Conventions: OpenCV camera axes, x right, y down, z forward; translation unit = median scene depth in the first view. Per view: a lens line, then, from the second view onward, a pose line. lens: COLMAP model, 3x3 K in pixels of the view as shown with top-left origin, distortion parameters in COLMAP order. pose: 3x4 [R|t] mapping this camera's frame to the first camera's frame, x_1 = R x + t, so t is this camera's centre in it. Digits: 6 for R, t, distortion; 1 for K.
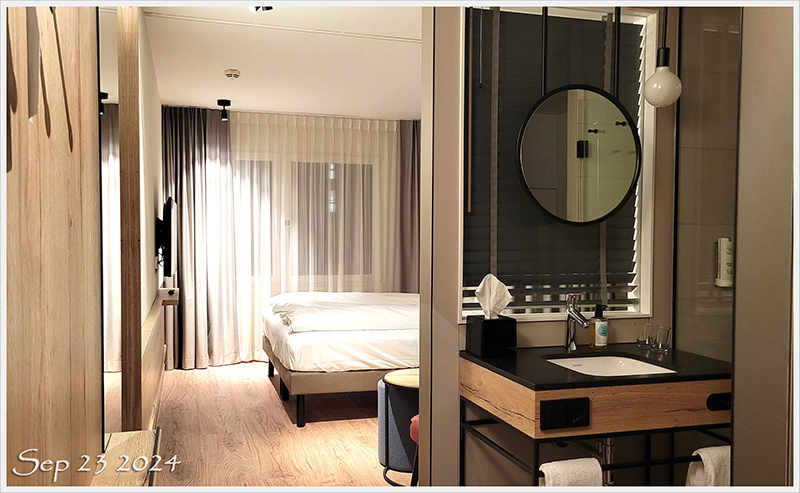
lens RADIAL K [[678.3, 0, 400.7], [0, 678.3, 252.9], [0, 0, 1]] dist [0.010664, 0.005624]
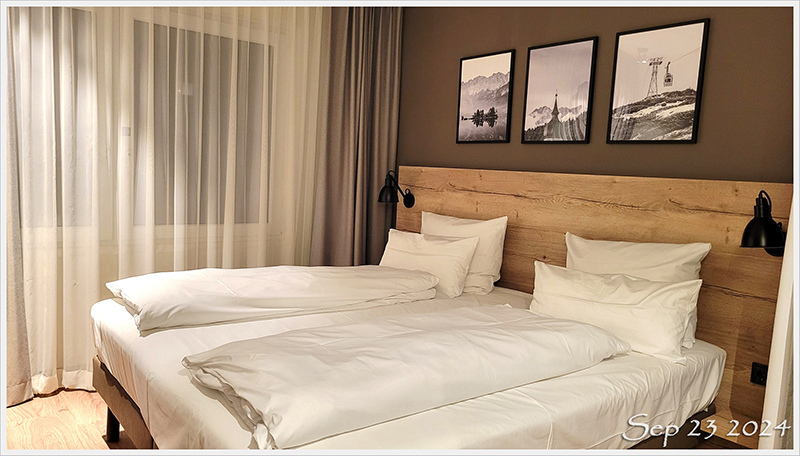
lens RADIAL K [[596.5, 0, 400.0], [0, 596.5, 228.0], [0, 0, 1]] dist [0.041251, 0.000303]
pose [[0.936653, 0.011143, 0.350082, -0.143686], [-0.039578, 0.996460, 0.074173, -0.010525], [-0.348016, -0.083330, 0.933778, 0.505873]]
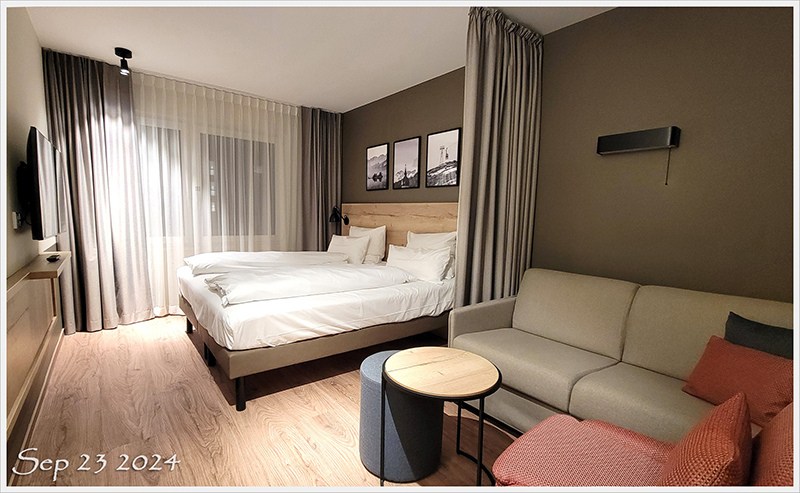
lens RADIAL K [[365.9, 0, 395.0], [0, 365.9, 252.4], [0, 0, 1]] dist [-0.001556, -0.000205]
pose [[0.935327, -0.018539, 0.353298, -0.087494], [-0.010688, 0.996689, 0.080597, 0.008827], [-0.353622, -0.079161, 0.932033, 0.354045]]
